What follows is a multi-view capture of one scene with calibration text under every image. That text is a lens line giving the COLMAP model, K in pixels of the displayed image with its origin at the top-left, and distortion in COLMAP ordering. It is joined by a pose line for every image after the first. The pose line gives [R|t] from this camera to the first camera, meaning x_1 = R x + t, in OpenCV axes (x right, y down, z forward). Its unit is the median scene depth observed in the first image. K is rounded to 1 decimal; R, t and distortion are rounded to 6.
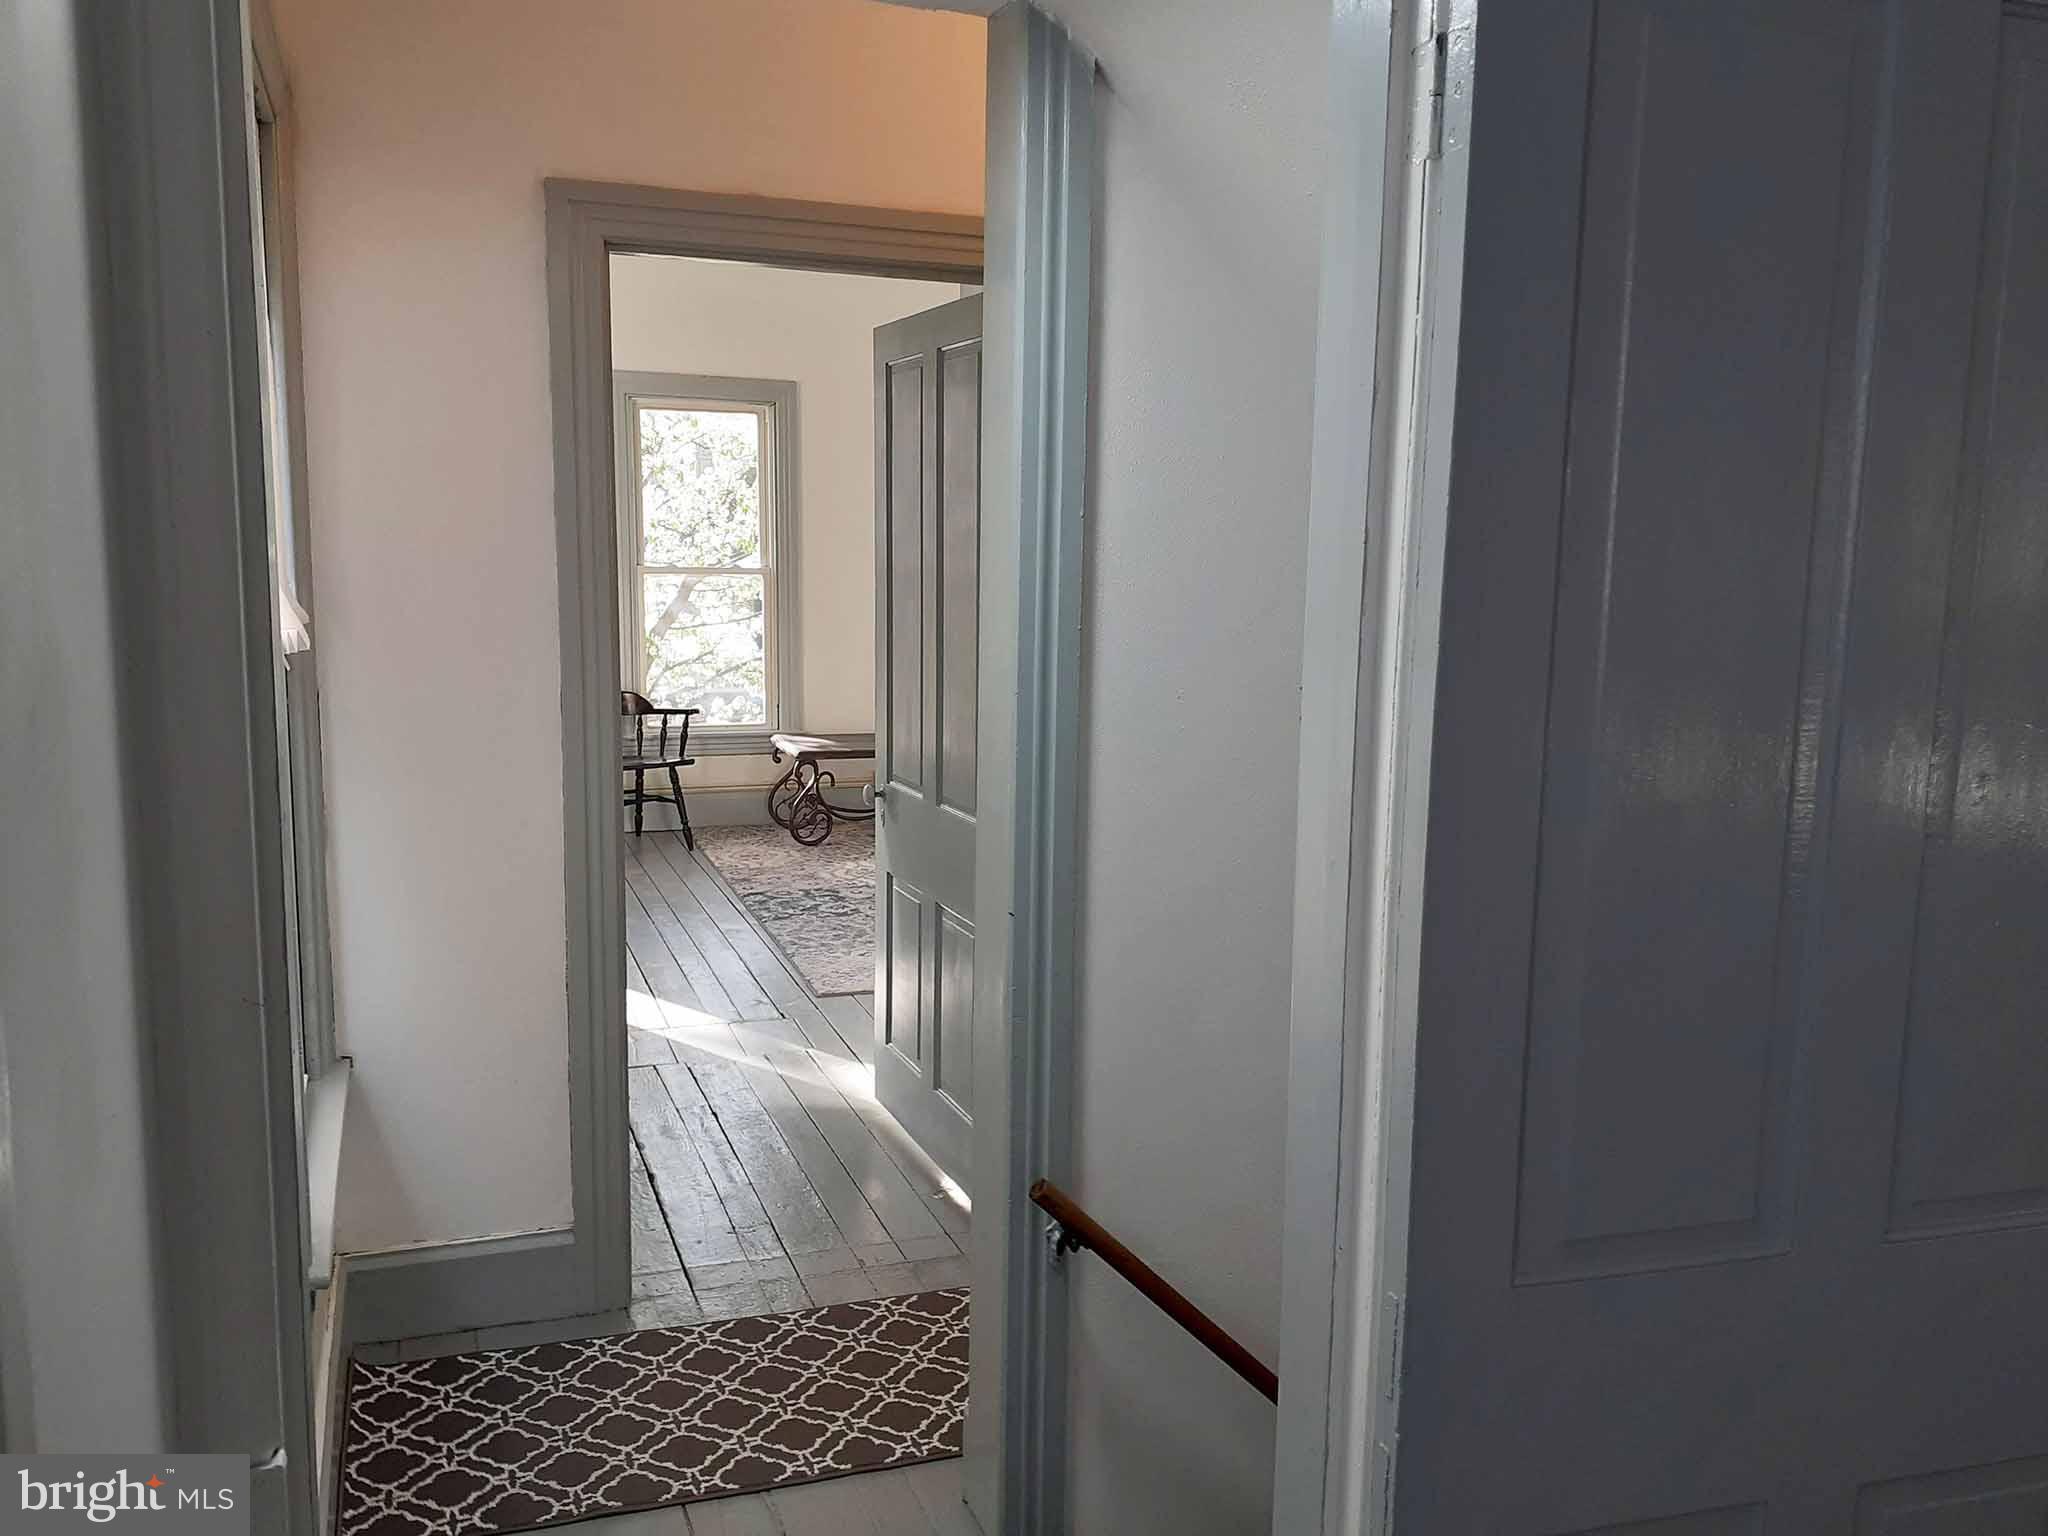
lens RADIAL K [[1636.2, 0, 1020.6], [0, 1636.2, 768.9], [0, 0, 1]] dist [0.027851, -0.047358]
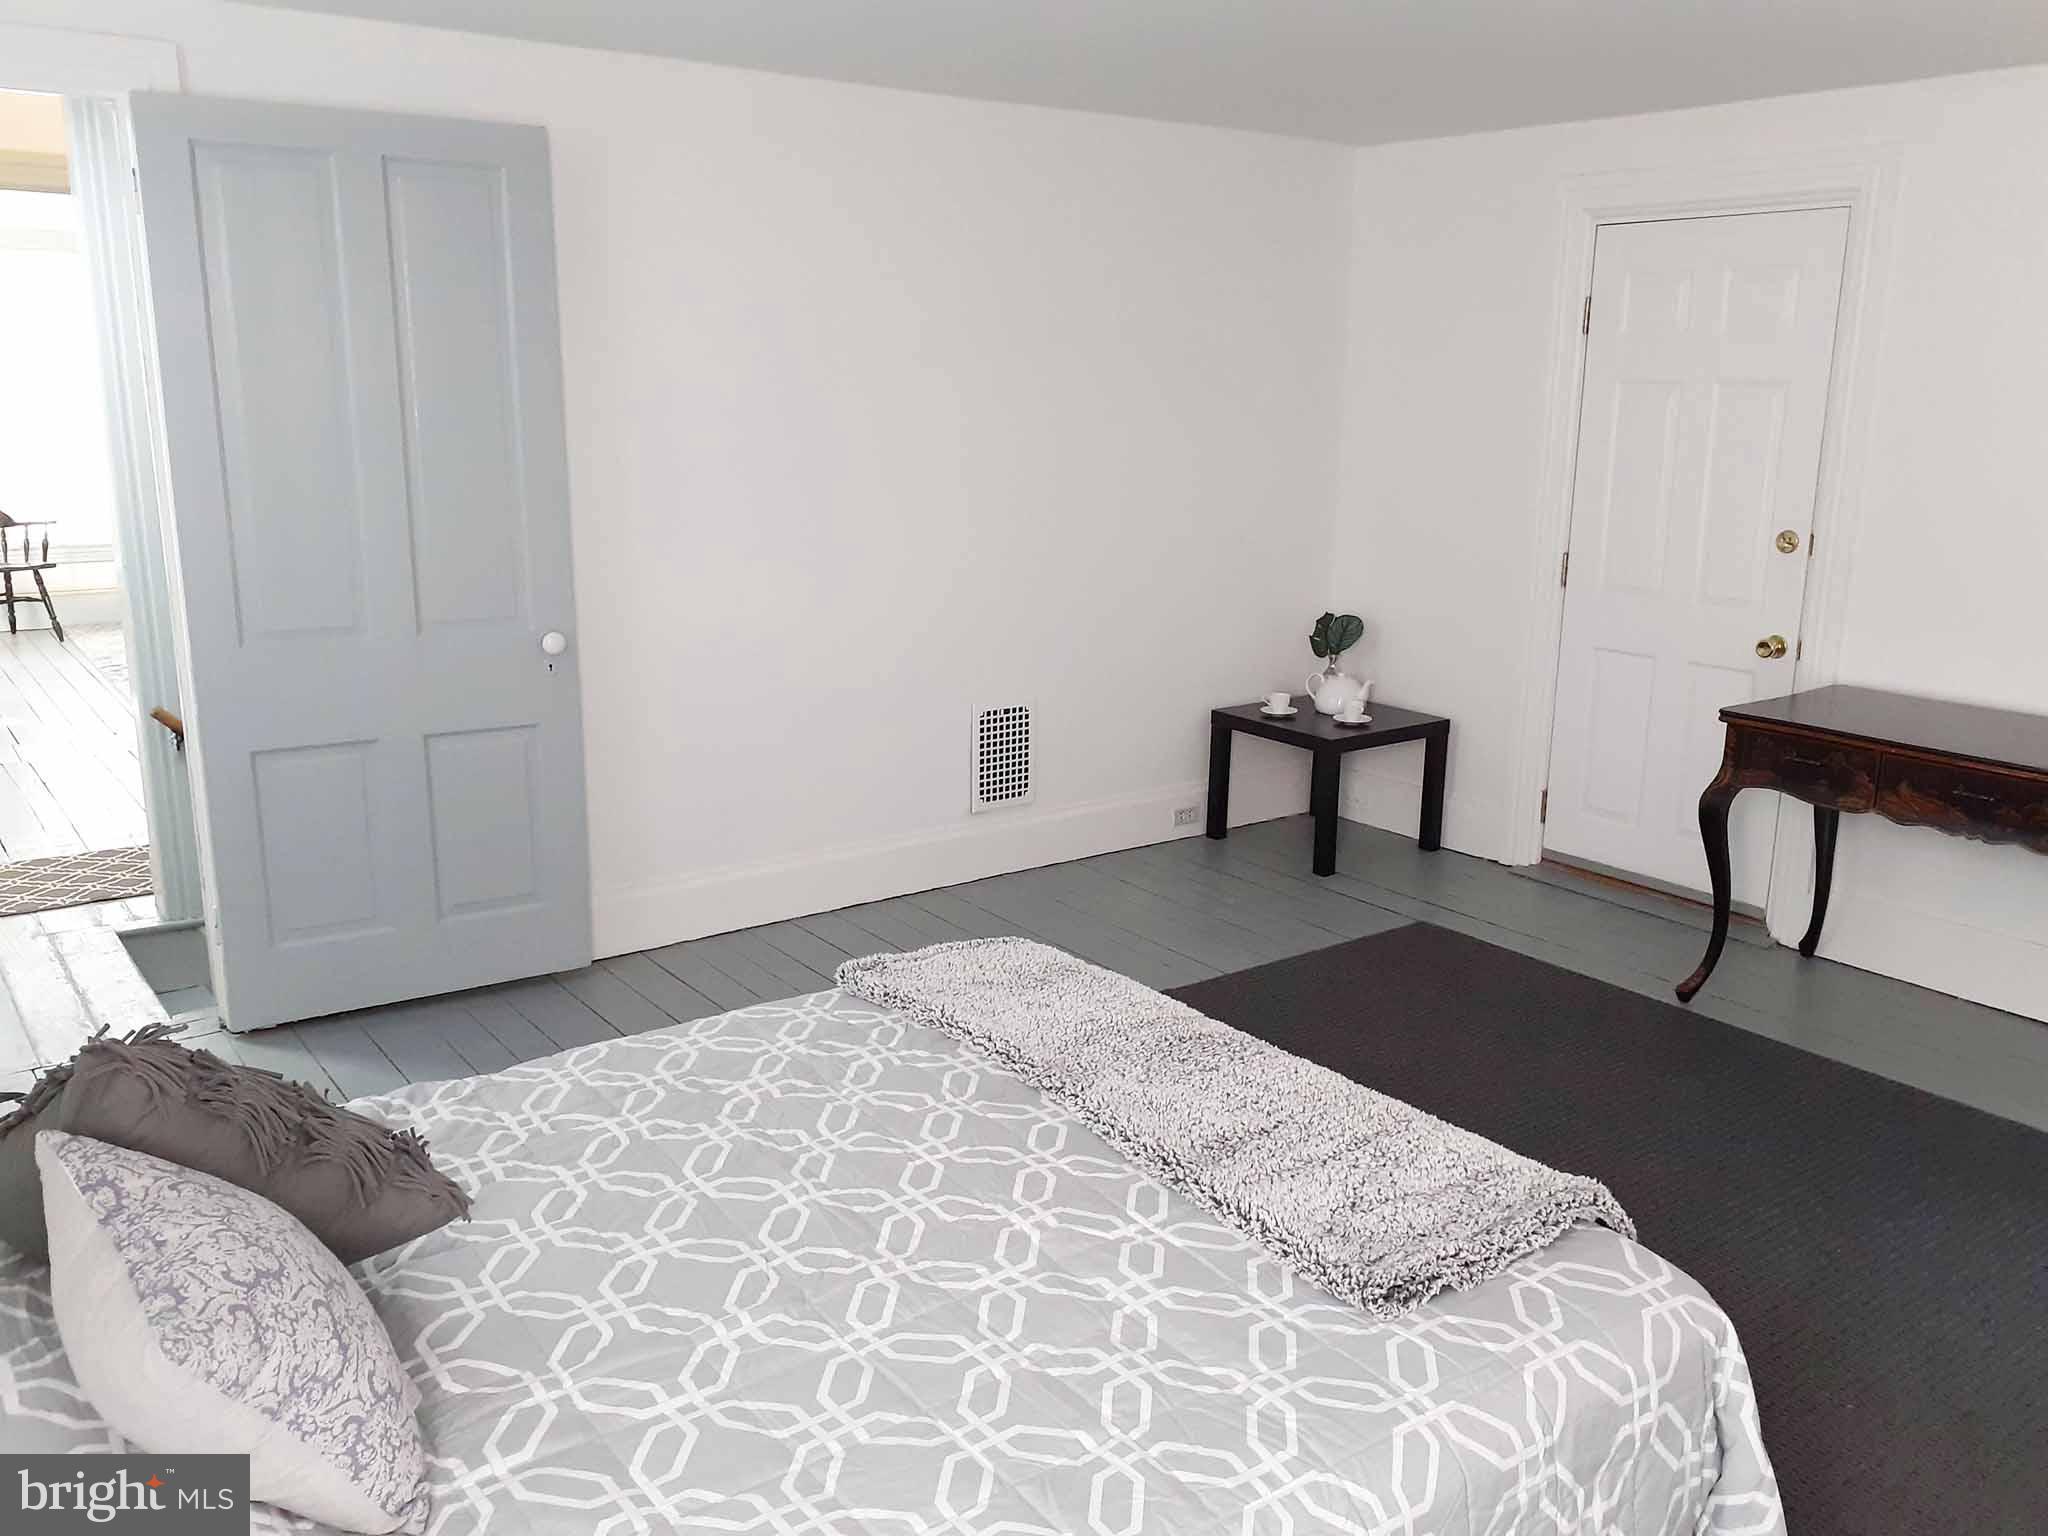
lens RADIAL K [[1636.2, 0, 1023.8], [0, 1636.2, 764.7], [0, 0, 1]] dist [0.027851, -0.047358]
pose [[0.960104, -0.051245, 0.274907, 0.142532], [0.028332, 0.995833, 0.086681, 0.055979], [-0.278204, -0.075434, 0.957555, -0.360894]]
